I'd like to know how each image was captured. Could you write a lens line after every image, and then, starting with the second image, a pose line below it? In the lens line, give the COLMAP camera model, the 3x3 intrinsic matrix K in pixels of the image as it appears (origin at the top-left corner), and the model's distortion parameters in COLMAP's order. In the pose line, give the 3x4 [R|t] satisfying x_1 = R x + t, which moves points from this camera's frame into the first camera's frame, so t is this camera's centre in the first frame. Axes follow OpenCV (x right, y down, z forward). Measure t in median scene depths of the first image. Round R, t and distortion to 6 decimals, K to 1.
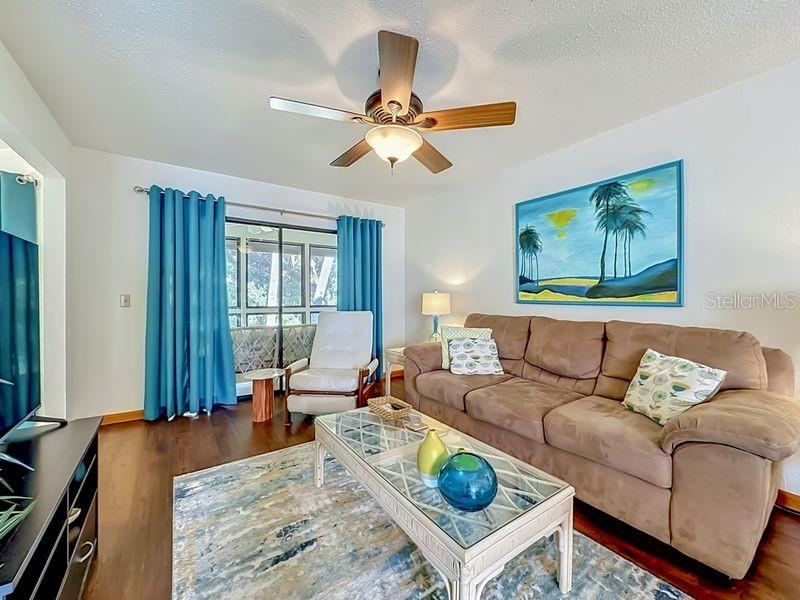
lens RADIAL K [[327.3, 0, 398.0], [0, 327.3, 296.9], [0, 0, 1]] dist [-0.000584, 0.000014]
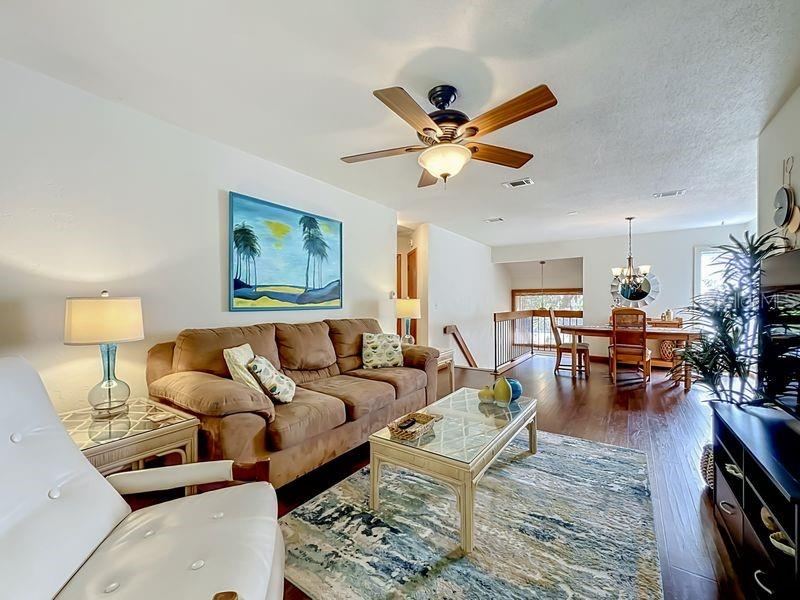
lens RADIAL K [[327.3, 0, 398.0], [0, 327.3, 296.9], [0, 0, 1]] dist [-0.000584, 0.000014]
pose [[-0.352948, 0.007698, 0.935611, -0.630332], [0.002730, 0.999970, -0.007197, -0.011810], [-0.935639, 0.000014, -0.352958, 1.002435]]
